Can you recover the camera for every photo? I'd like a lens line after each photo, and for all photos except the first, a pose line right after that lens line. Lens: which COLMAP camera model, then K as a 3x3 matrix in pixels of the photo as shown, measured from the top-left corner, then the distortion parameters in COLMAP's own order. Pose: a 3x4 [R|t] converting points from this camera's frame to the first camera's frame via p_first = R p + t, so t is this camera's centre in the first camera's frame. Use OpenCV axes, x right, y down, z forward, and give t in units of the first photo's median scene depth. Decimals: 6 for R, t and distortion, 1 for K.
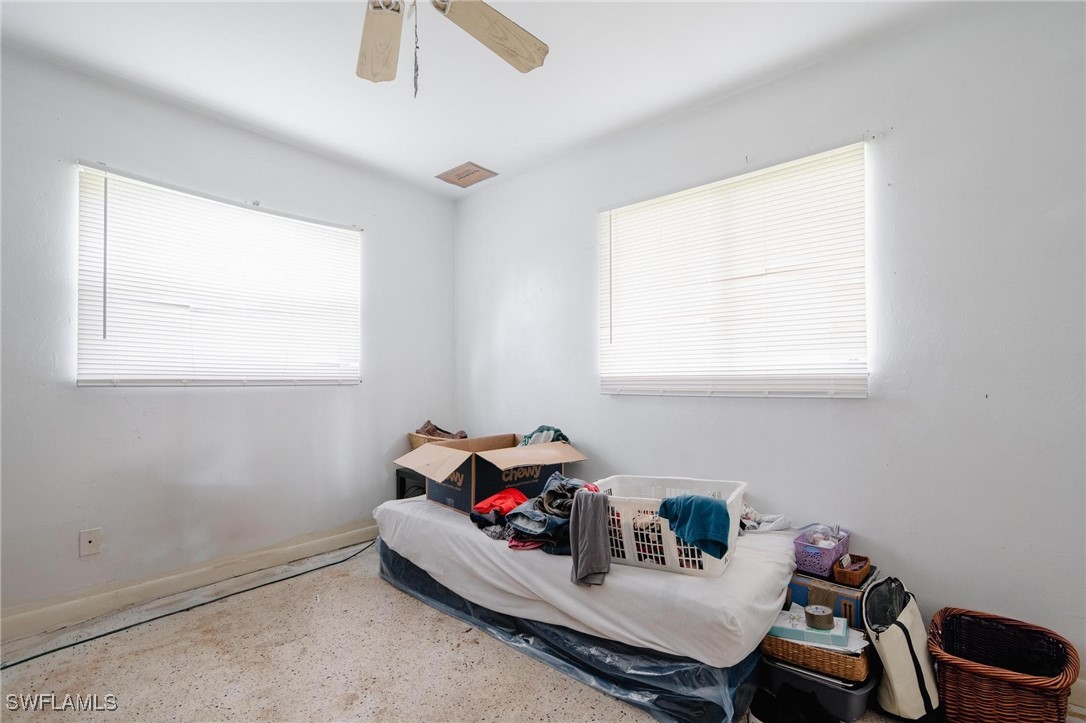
lens RADIAL K [[500.3, 0, 547.8], [0, 500.3, 368.1], [0, 0, 1]] dist [0.018911, -0.000285]
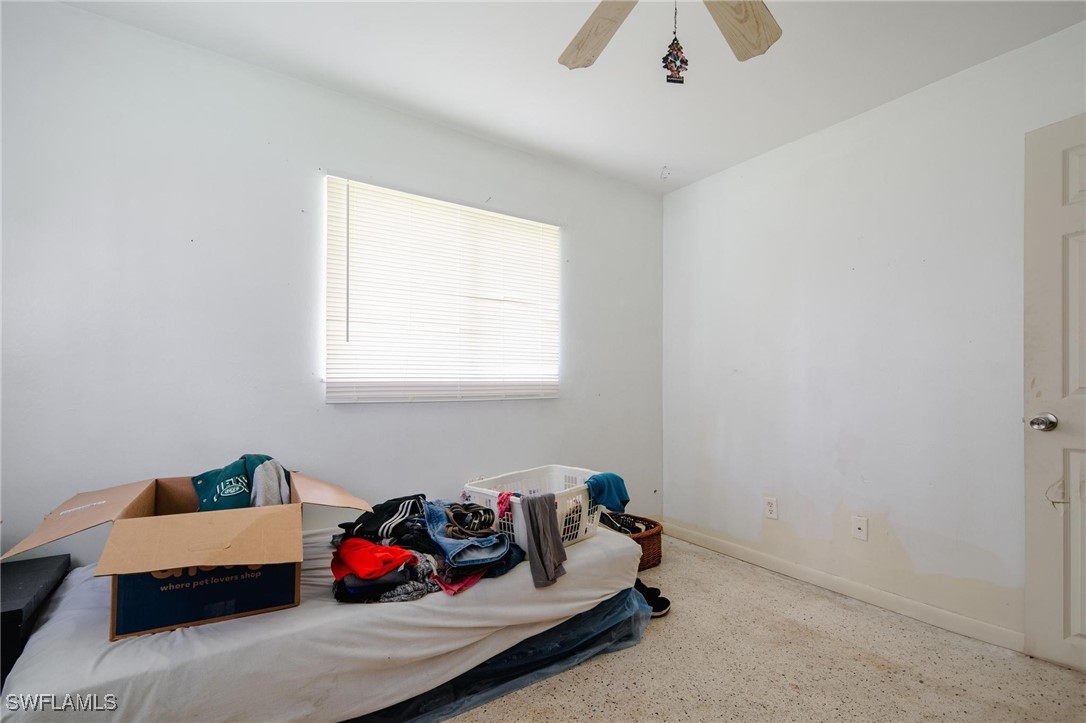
lens RADIAL K [[500.3, 0, 549.2], [0, 500.3, 379.6], [0, 0, 1]] dist [0.018911, -0.000285]
pose [[0.241755, 0.015239, 0.970218, -0.783903], [-0.022607, 0.999694, -0.010069, 0.018355], [-0.970074, -0.019500, 0.242026, 0.632800]]
